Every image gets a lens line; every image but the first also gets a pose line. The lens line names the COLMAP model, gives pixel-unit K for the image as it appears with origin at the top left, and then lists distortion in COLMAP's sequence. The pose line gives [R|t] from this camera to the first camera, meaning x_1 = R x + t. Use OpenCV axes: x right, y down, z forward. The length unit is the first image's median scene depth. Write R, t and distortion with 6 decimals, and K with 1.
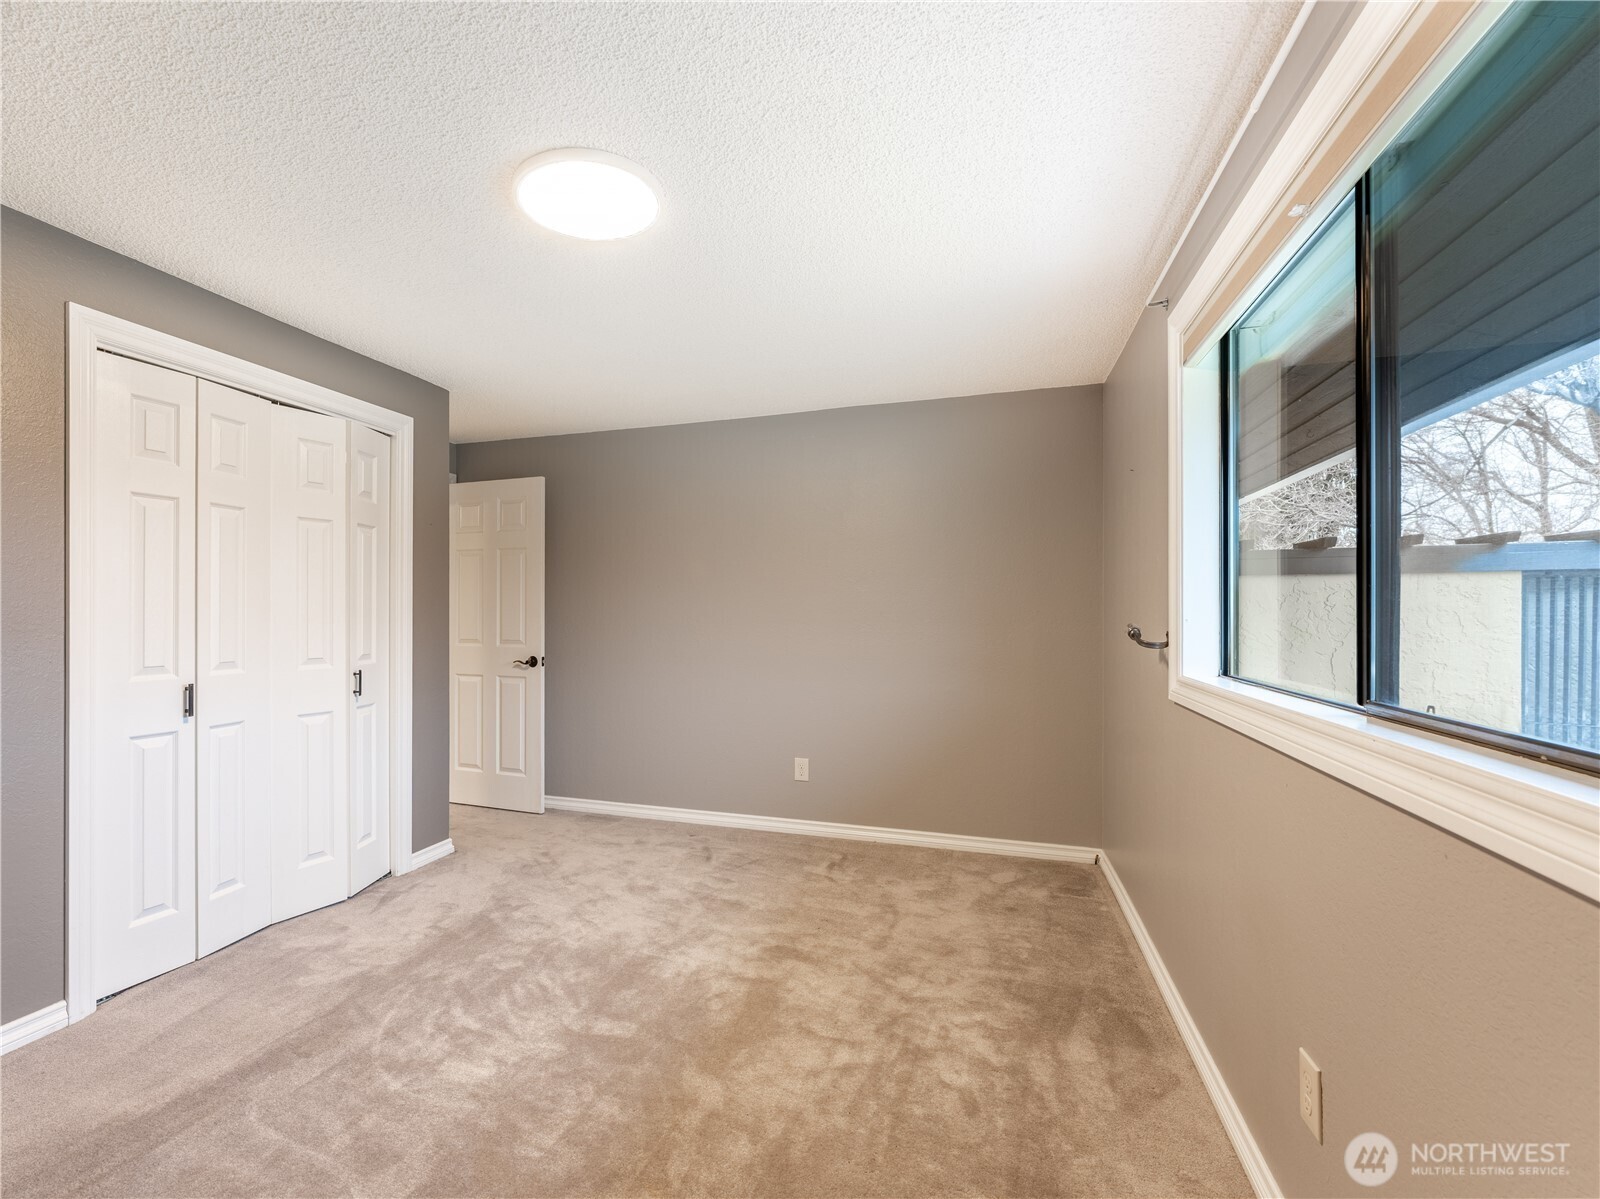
lens RADIAL K [[678.3, 0, 800.0], [0, 678.3, 599.5], [0, 0, 1]] dist [0.000281, 0.000024]
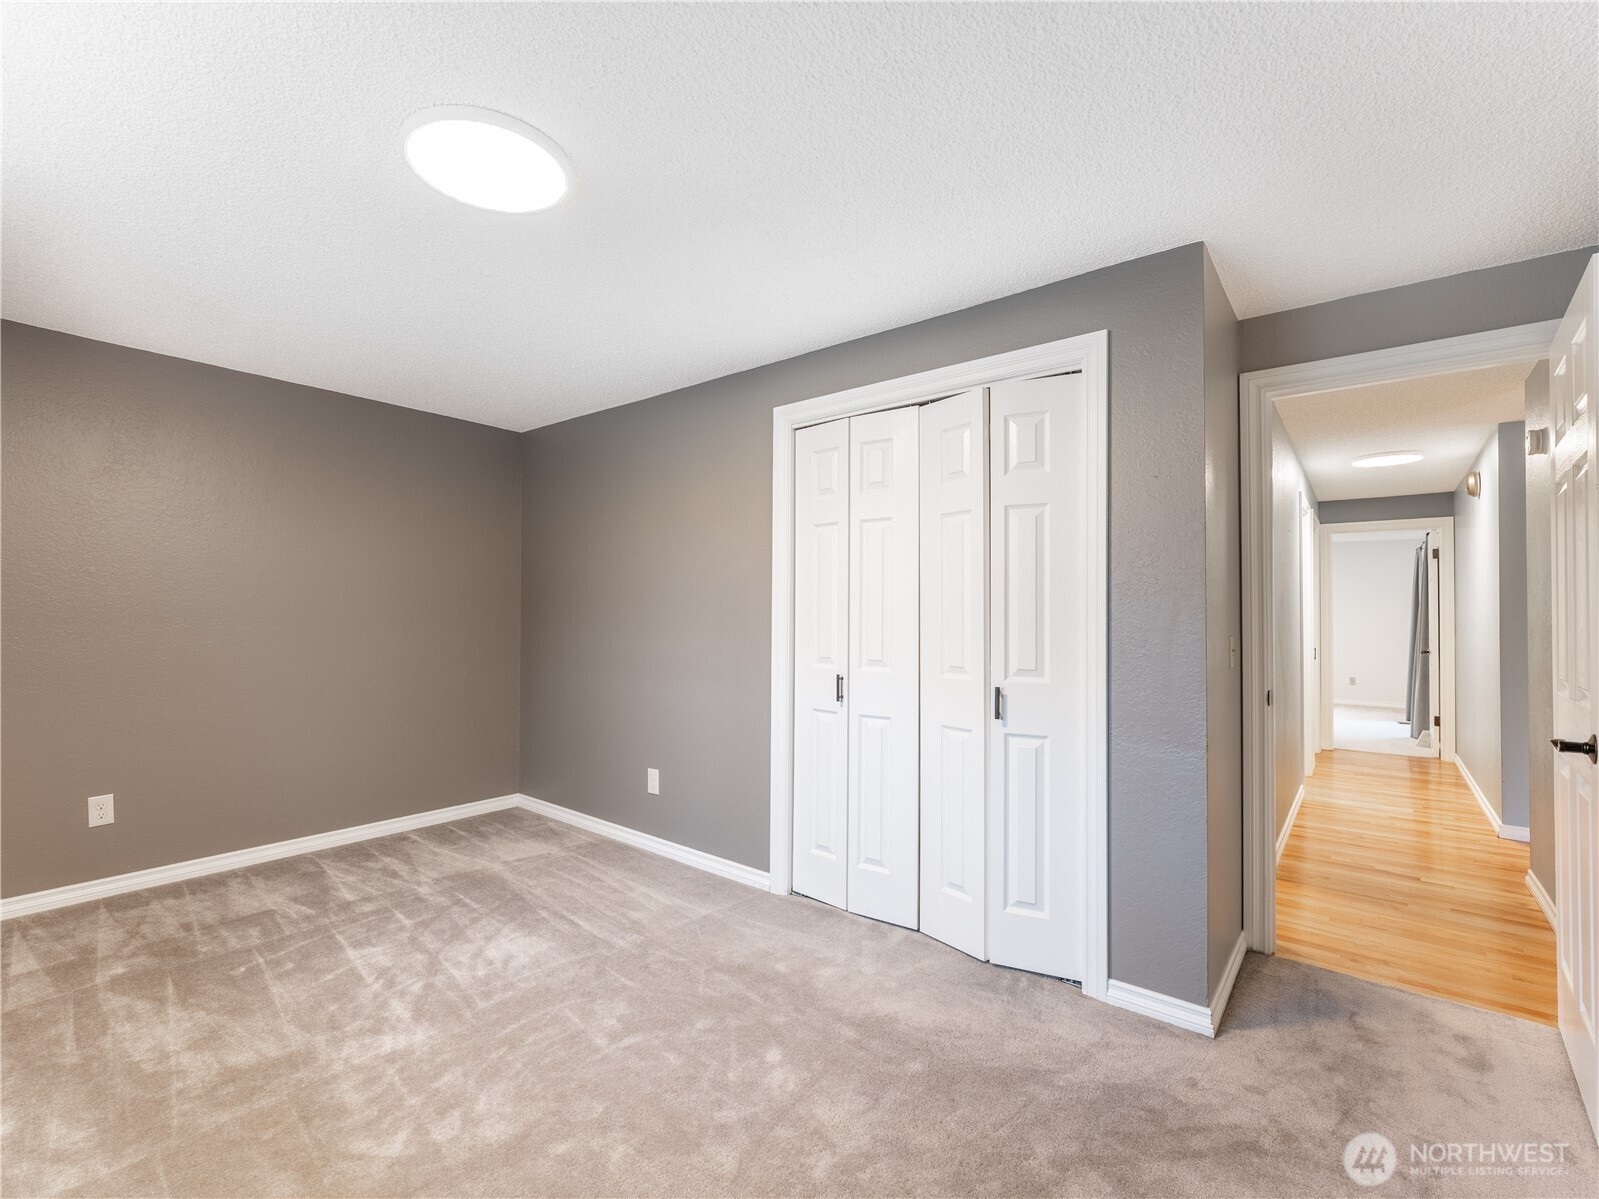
lens RADIAL K [[742.3, 0, 799.1], [0, 742.3, 618.3], [0, 0, 1]] dist [-0.000789, -0.000029]
pose [[-0.420162, -0.018369, -0.907263, 0.259015], [-0.000896, 0.999803, -0.019828, 0.040731], [0.907449, -0.007518, -0.420096, 1.185840]]
